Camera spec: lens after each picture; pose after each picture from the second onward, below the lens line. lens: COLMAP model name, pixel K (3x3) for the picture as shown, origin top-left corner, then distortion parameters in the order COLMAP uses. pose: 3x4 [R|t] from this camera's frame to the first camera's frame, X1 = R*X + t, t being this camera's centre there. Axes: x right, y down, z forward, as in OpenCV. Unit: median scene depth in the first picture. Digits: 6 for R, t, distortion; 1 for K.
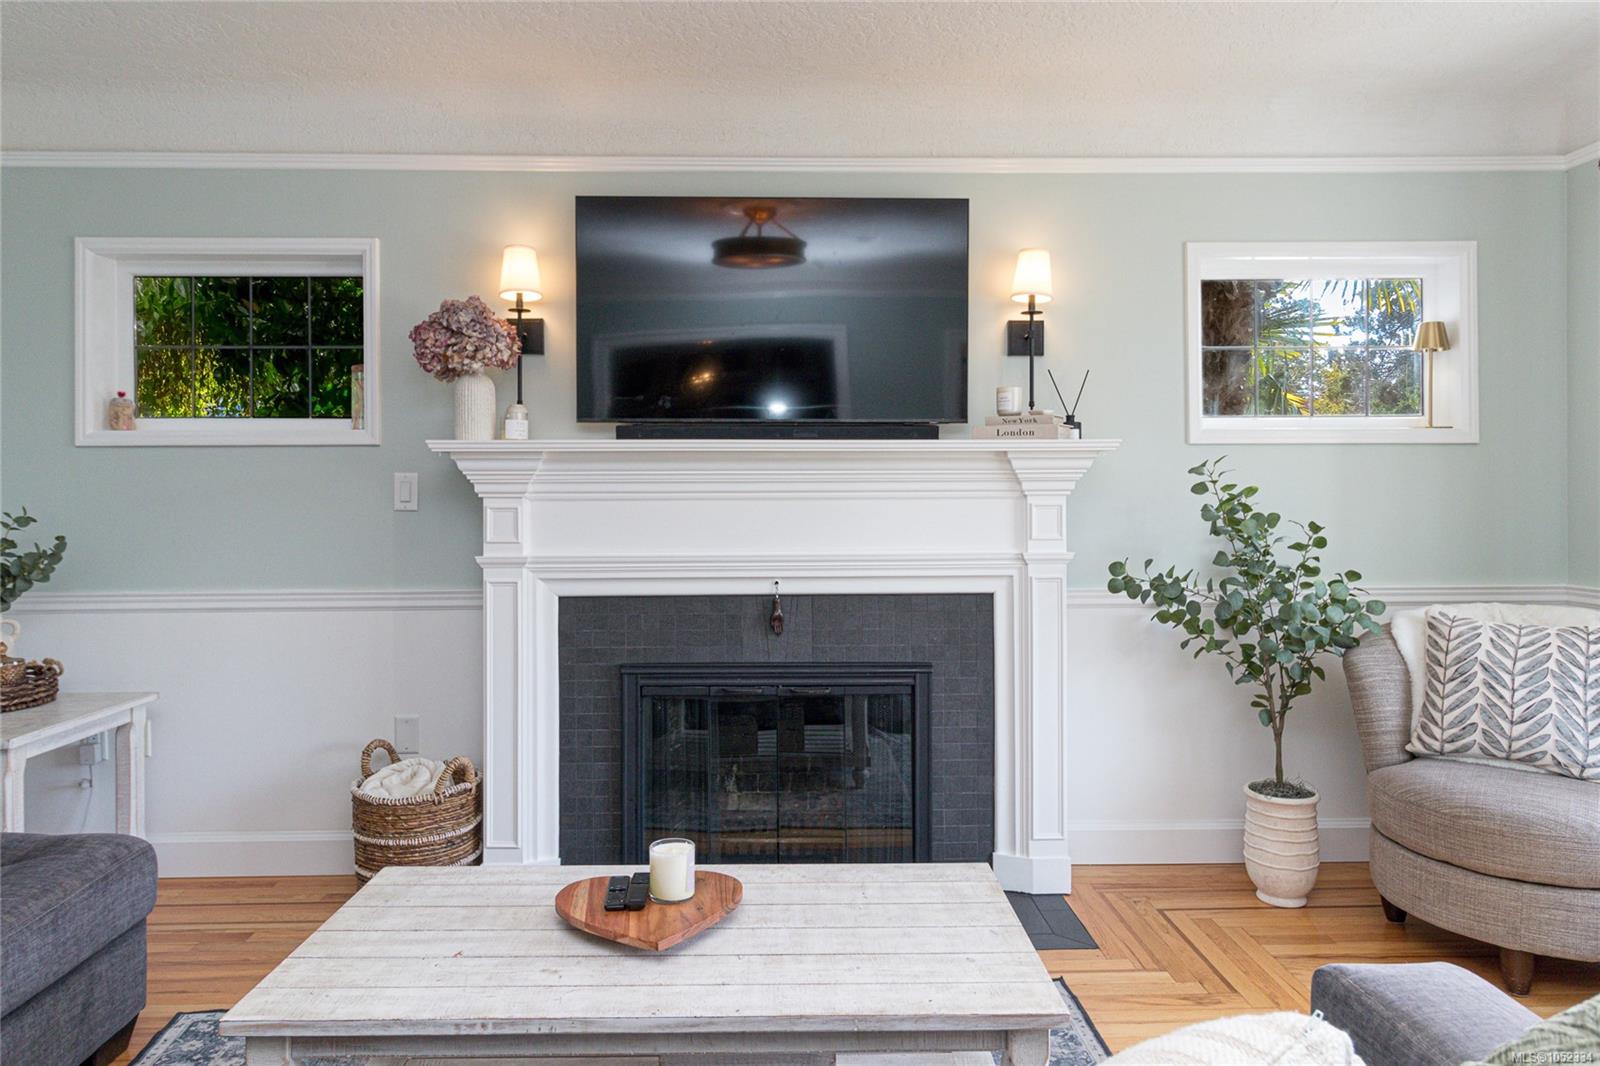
lens RADIAL K [[1027.5, 0, 803.8], [0, 1027.5, 495.5], [0, 0, 1]] dist [-0.002800, 0.001770]
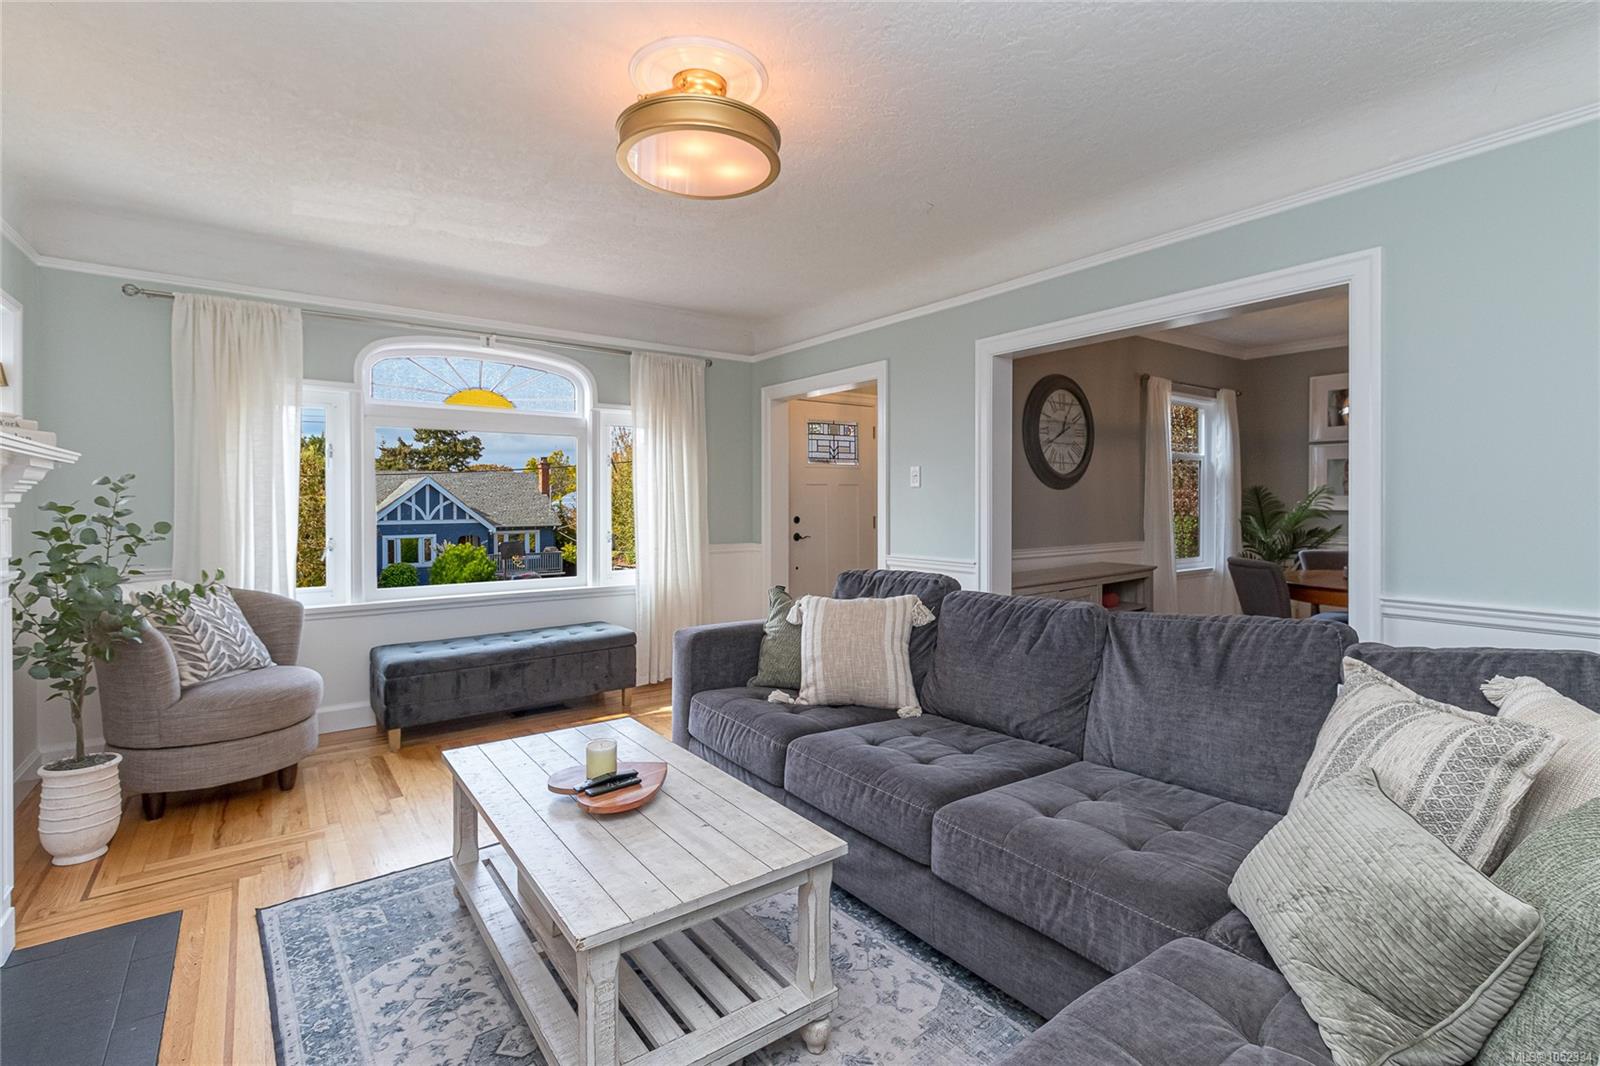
lens RADIAL K [[746.4, 0, 795.0], [0, 746.4, 479.5], [0, 0, 1]] dist [-0.001850, -0.000337]
pose [[-0.563657, 0.027930, 0.825537, -0.695974], [0.000140, 0.999431, -0.033718, -0.005343], [-0.826009, -0.018890, -0.563341, 0.805152]]
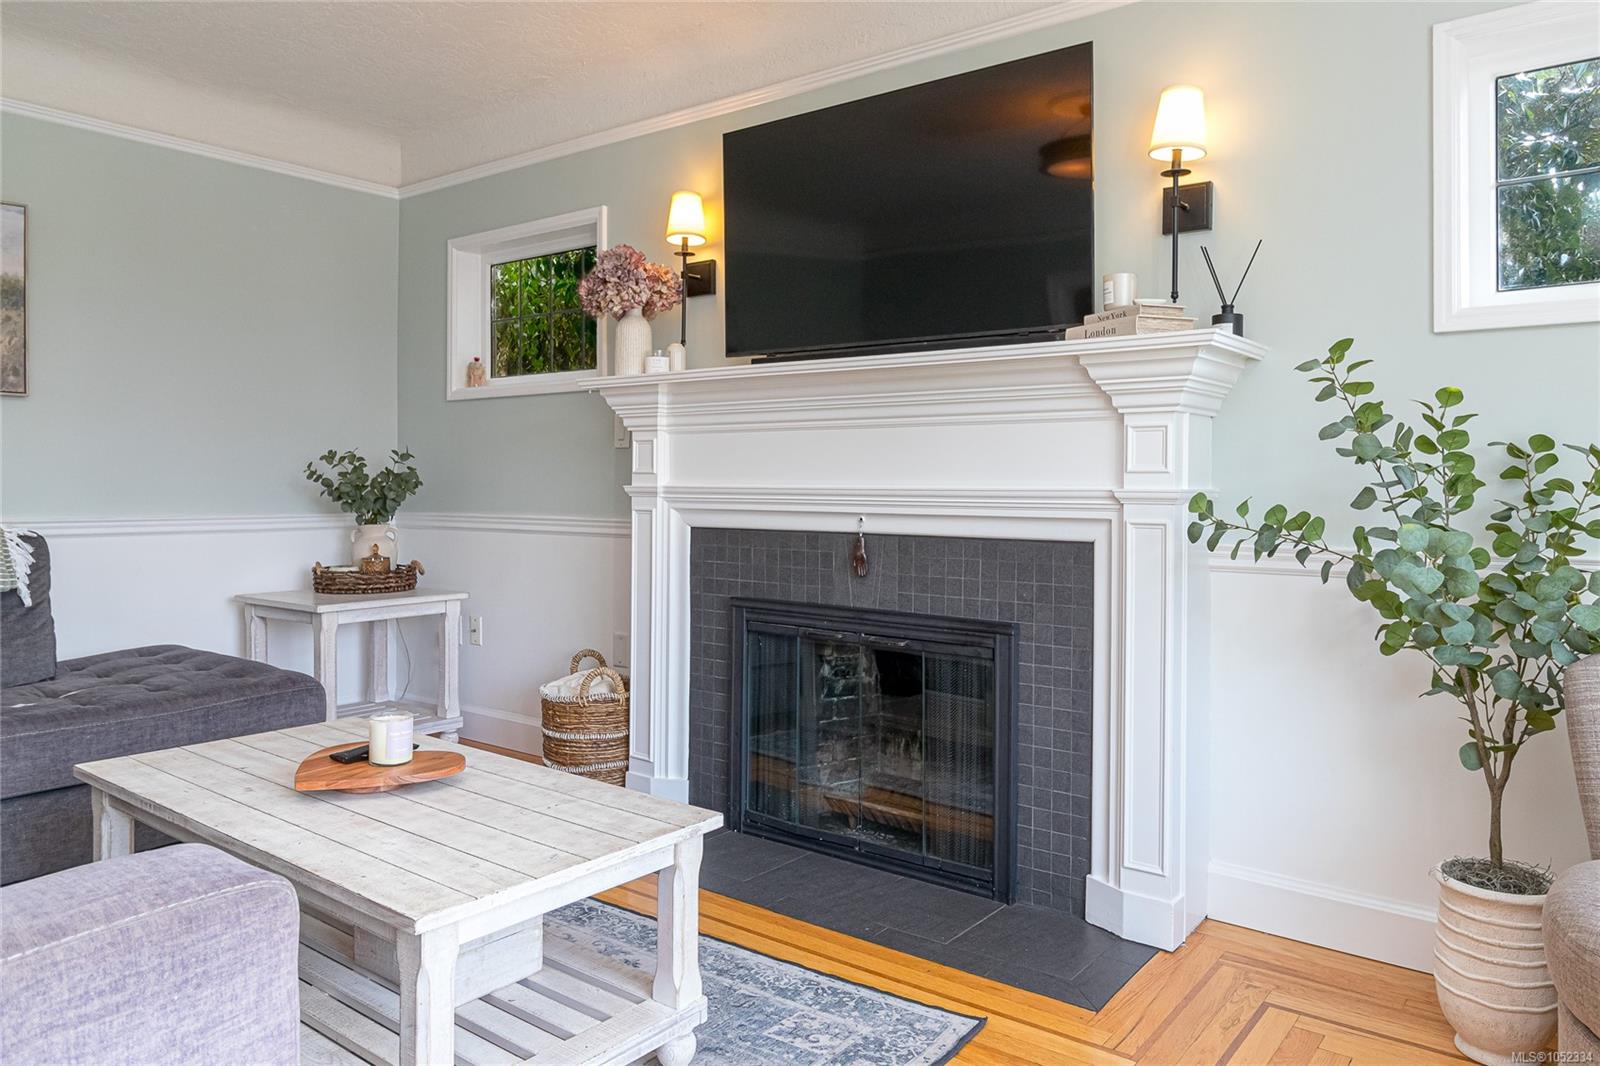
lens RADIAL K [[1104.8, 0, 803.9], [0, 1104.8, 483.9], [0, 0, 1]] dist [-0.001936, 0.000039]
pose [[0.772101, 0.008905, -0.635438, 0.552228], [-0.008409, 0.999957, 0.003797, 0.050164], [0.635445, 0.002412, 0.772143, 0.216066]]
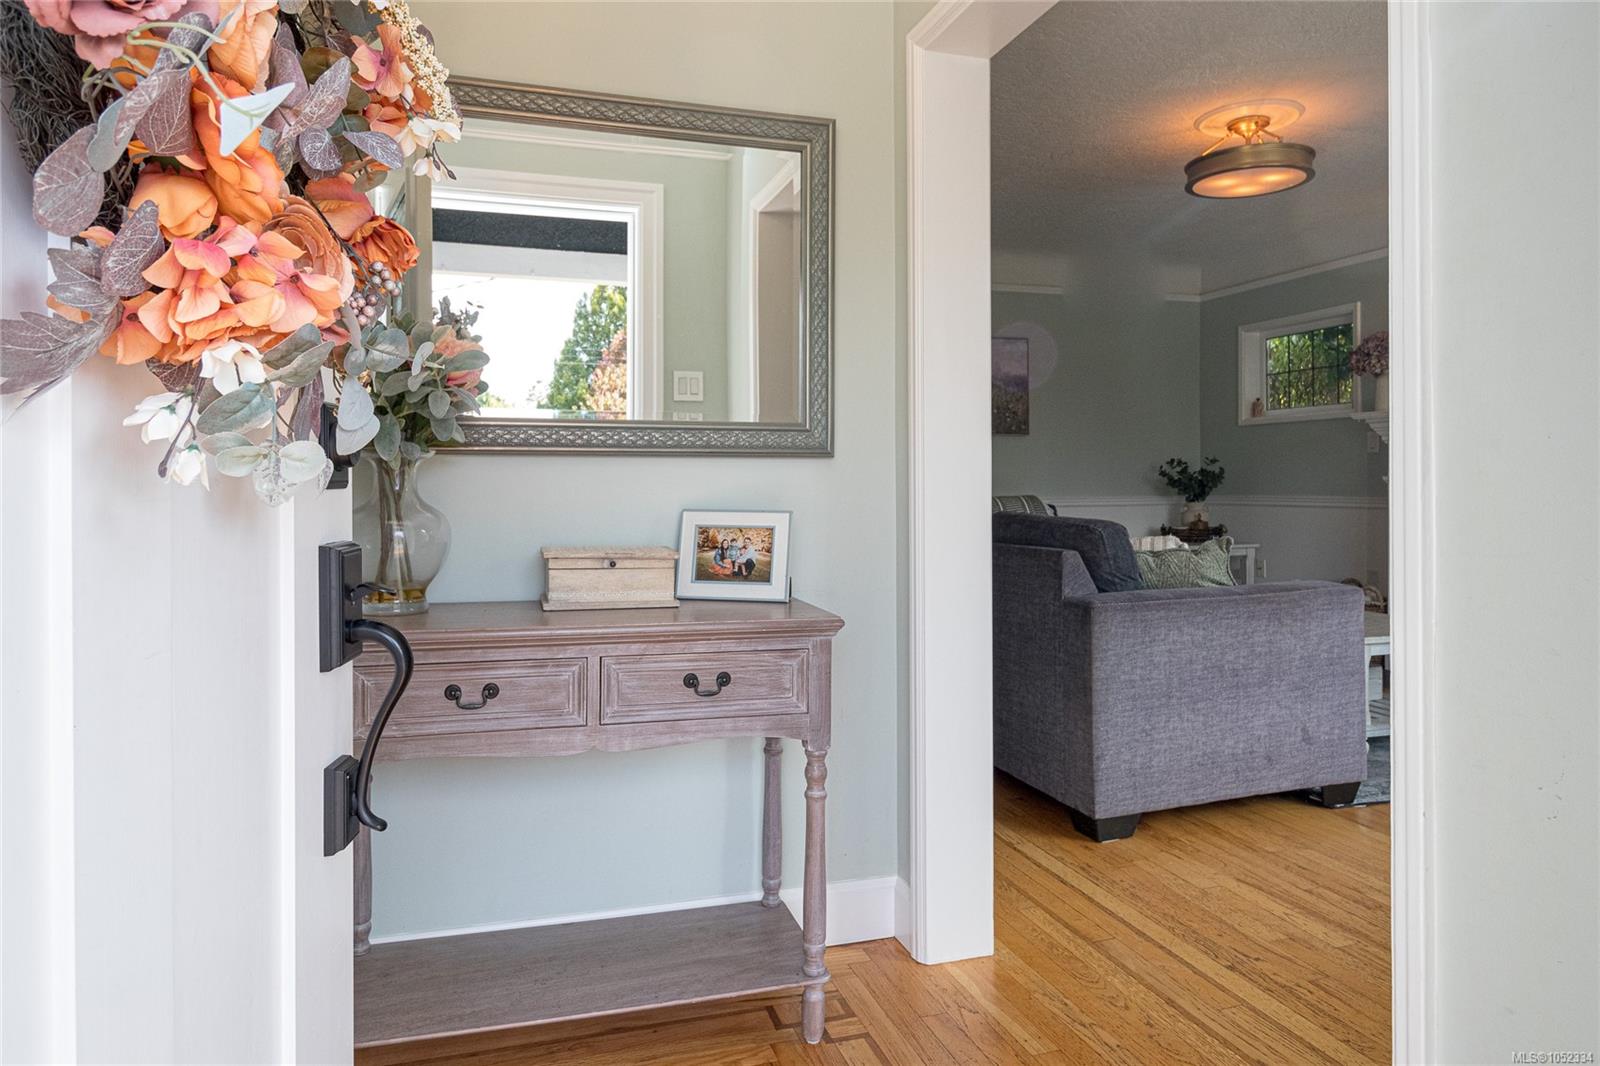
lens RADIAL K [[990.4, 0, 798.7], [0, 990.4, 487.8], [0, 0, 1]] dist [-0.000269, 0.000354]
pose [[0.277683, 0.010049, -0.960620, 1.031125], [0.006094, 0.999907, 0.012221, 0.050050], [0.960653, -0.009248, 0.277596, -0.446782]]
